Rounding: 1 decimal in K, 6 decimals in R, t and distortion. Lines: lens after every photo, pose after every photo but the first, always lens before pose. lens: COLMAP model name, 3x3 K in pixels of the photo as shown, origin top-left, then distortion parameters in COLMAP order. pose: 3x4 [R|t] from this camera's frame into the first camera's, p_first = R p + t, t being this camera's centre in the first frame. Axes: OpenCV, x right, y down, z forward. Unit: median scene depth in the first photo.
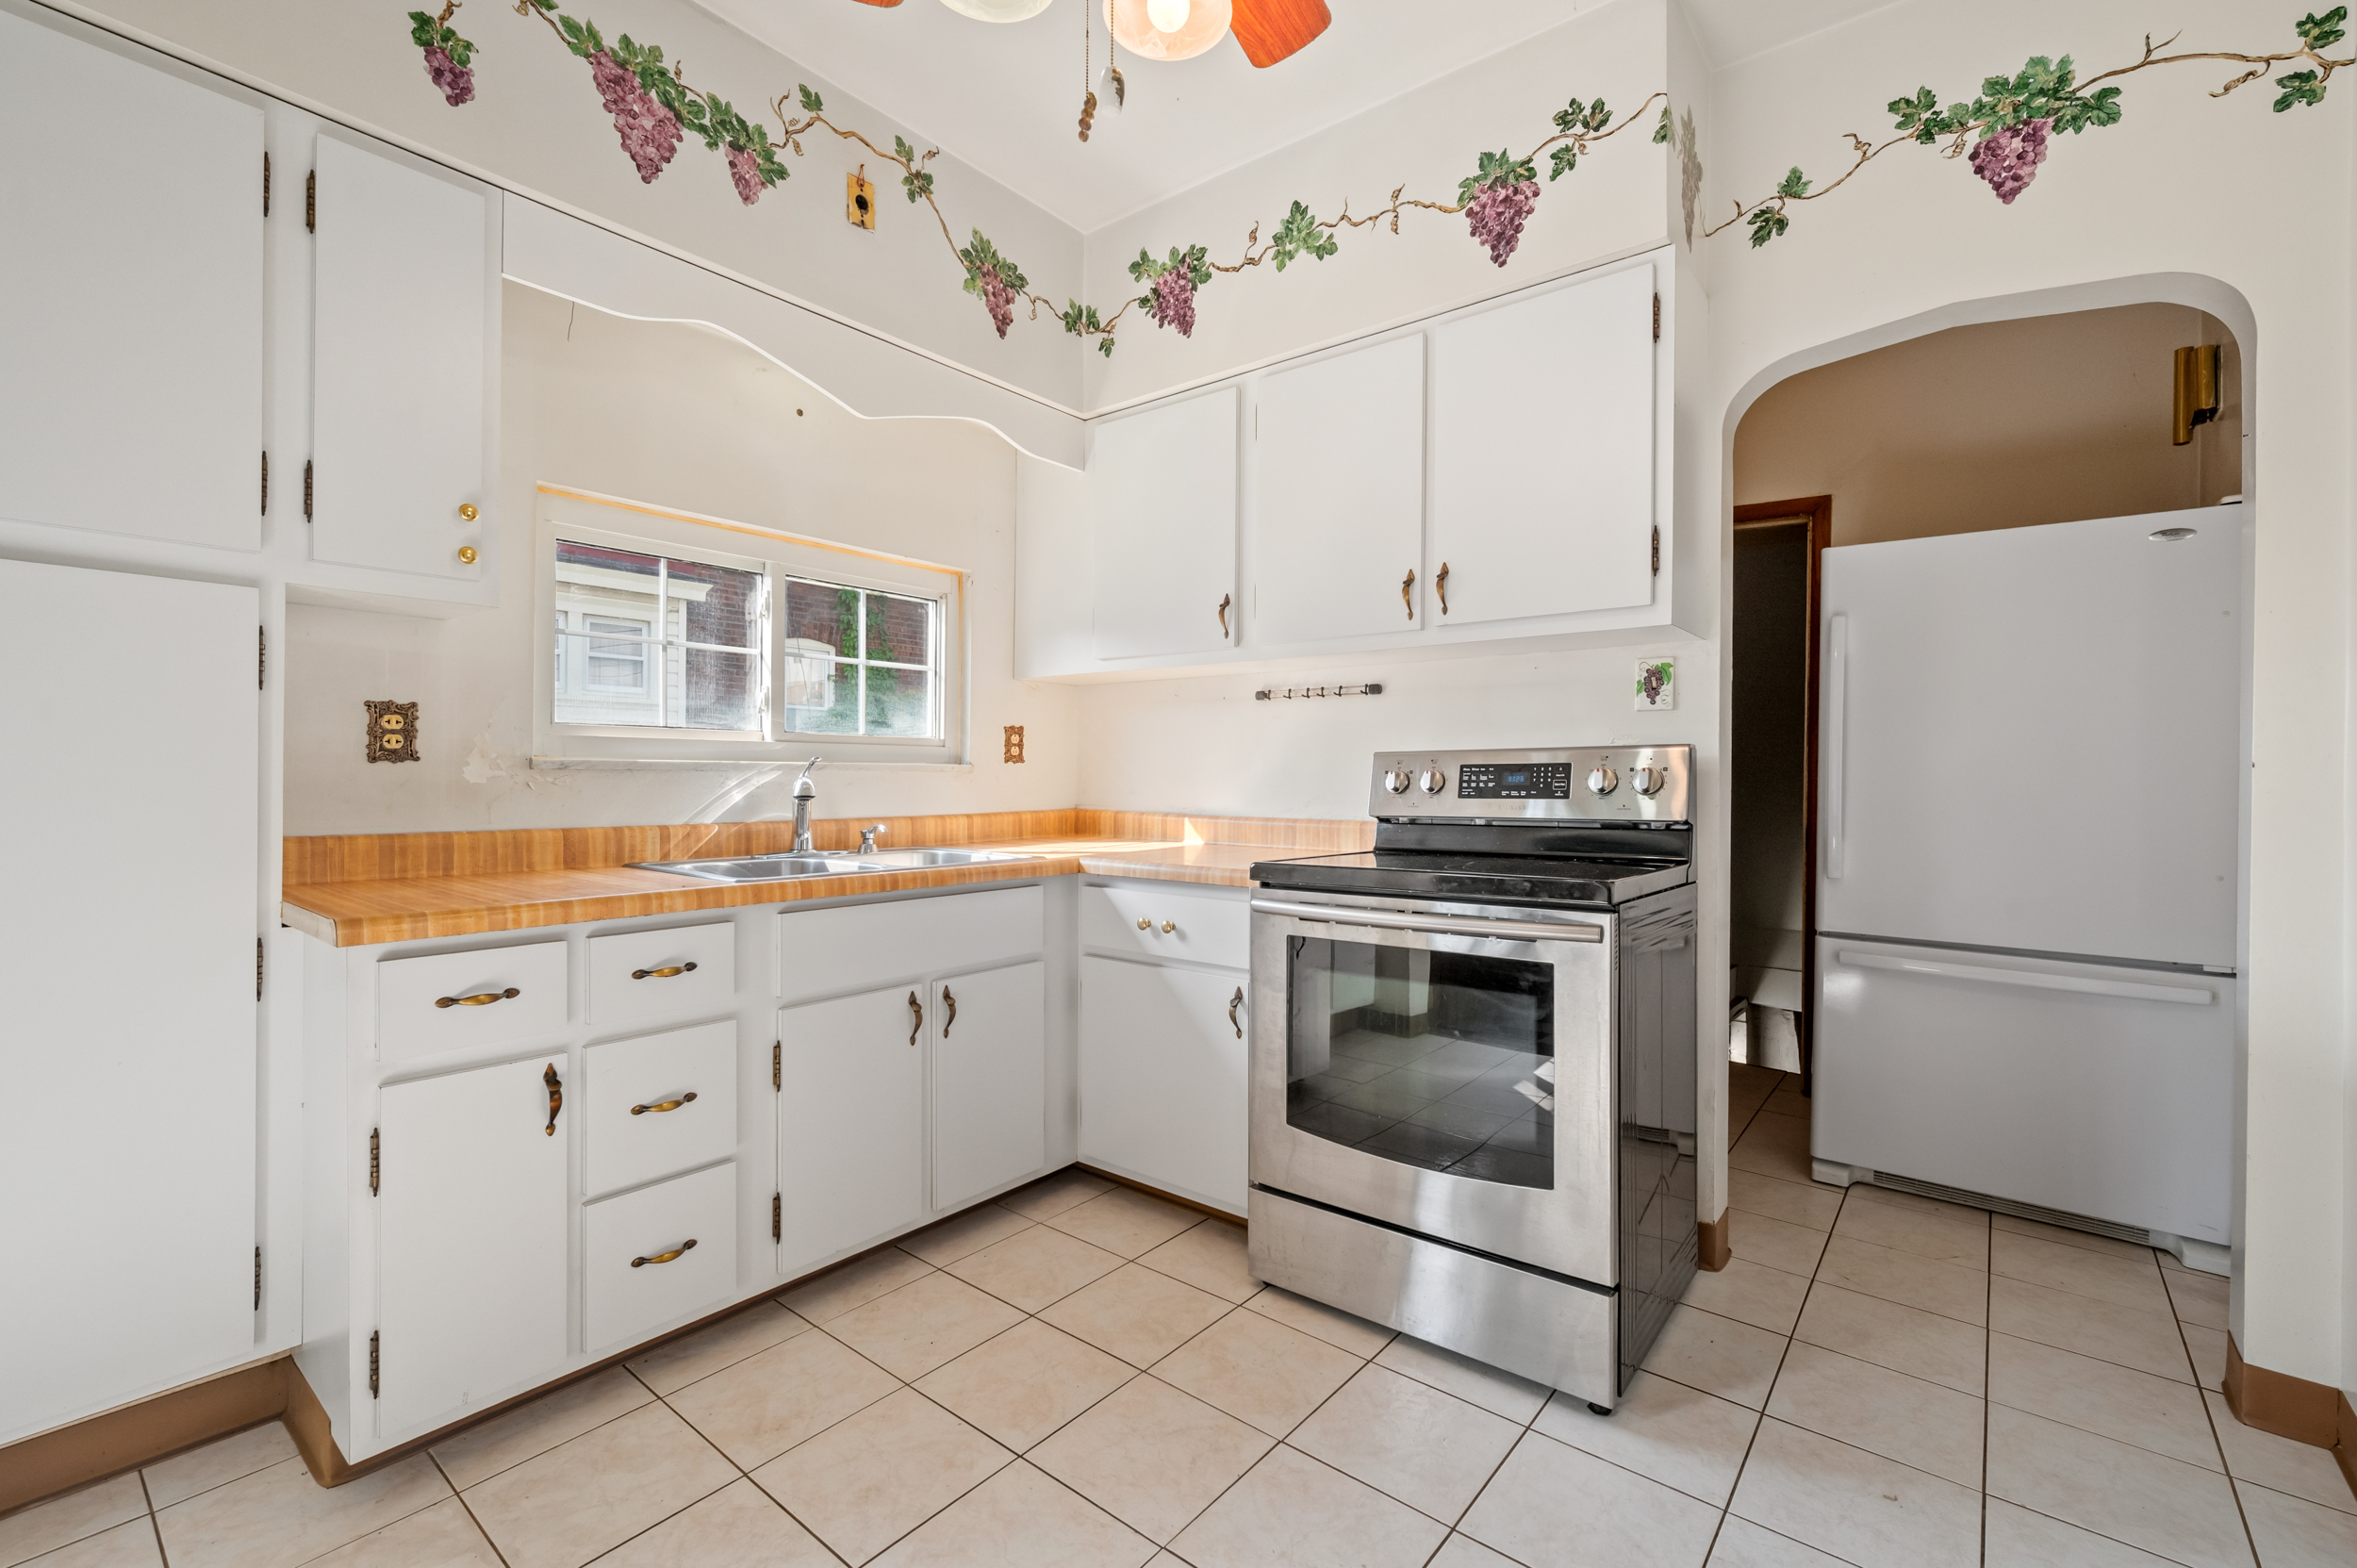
lens RADIAL K [[1007.6, 0, 1177.1], [0, 1007.6, 781.9], [0, 0, 1]] dist [-0.001058, -0.000162]
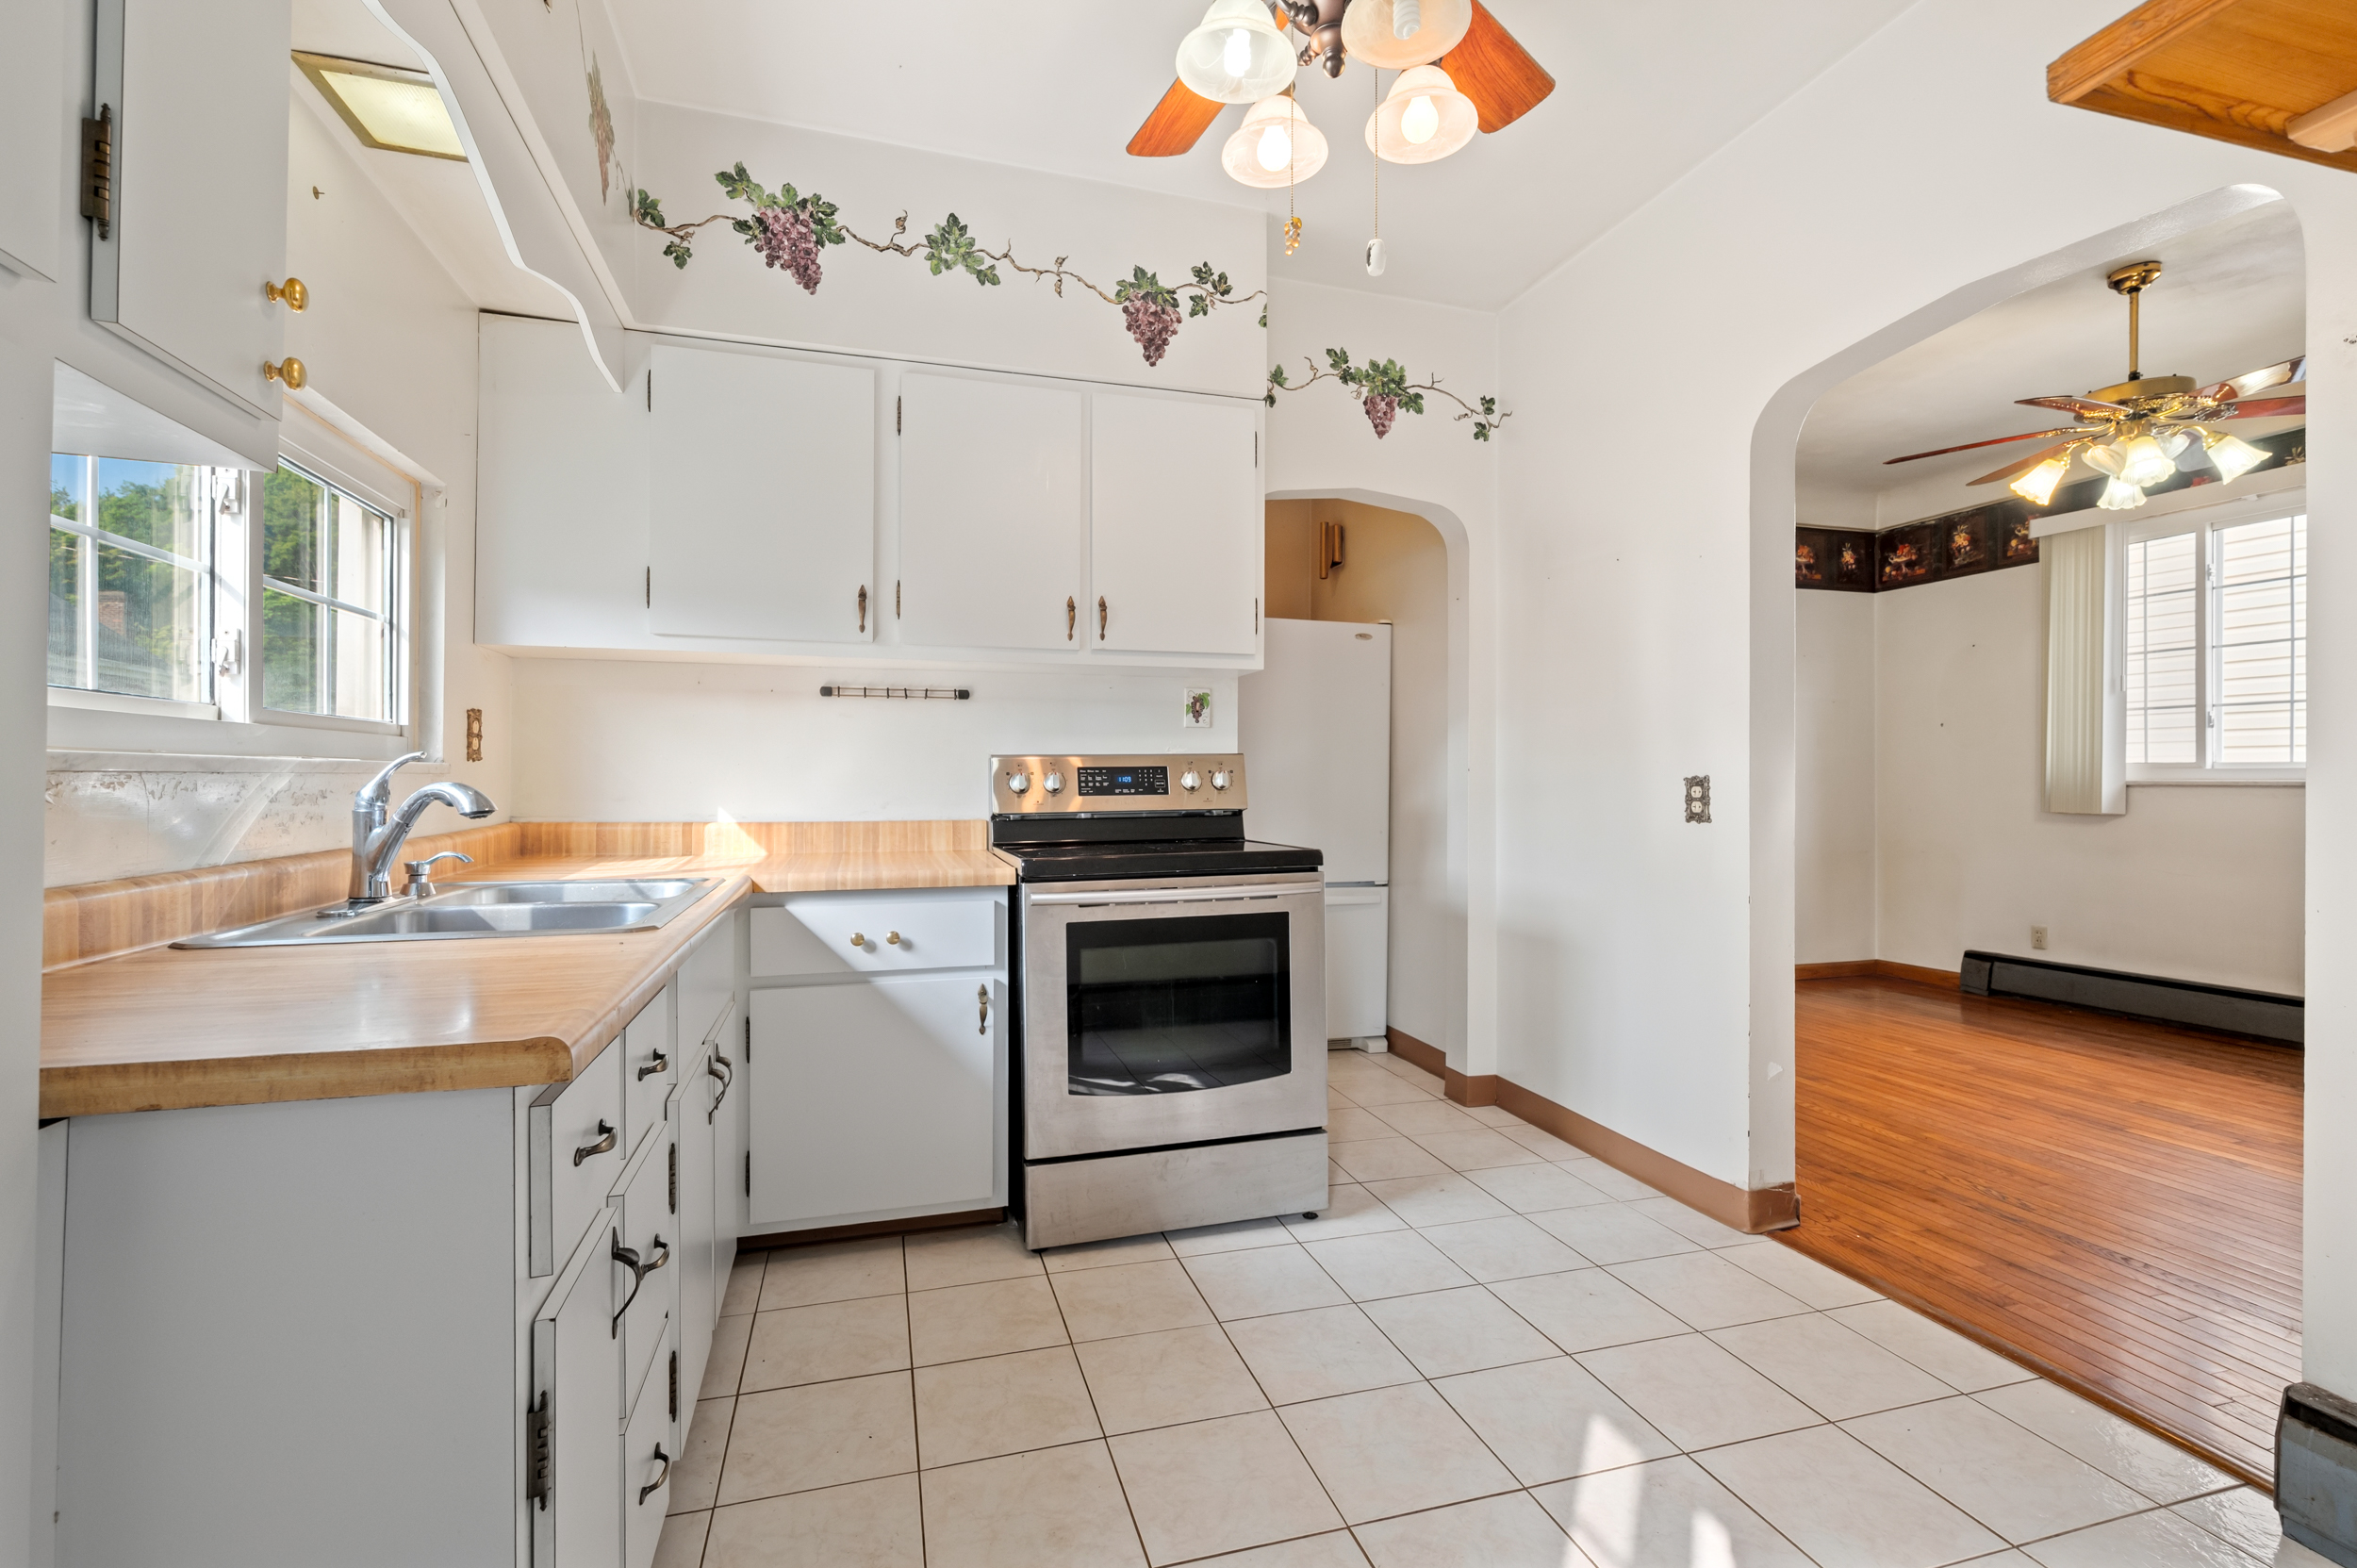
lens RADIAL K [[1055.3, 0, 1178.5], [0, 1055.3, 784.0], [0, 0, 1]] dist [0.001757, 0.000213]
pose [[0.566875, -0.010083, 0.823742, -0.703645], [0.005818, 0.999949, 0.008236, -0.007502], [-0.823783, 0.000124, 0.566905, 0.226490]]
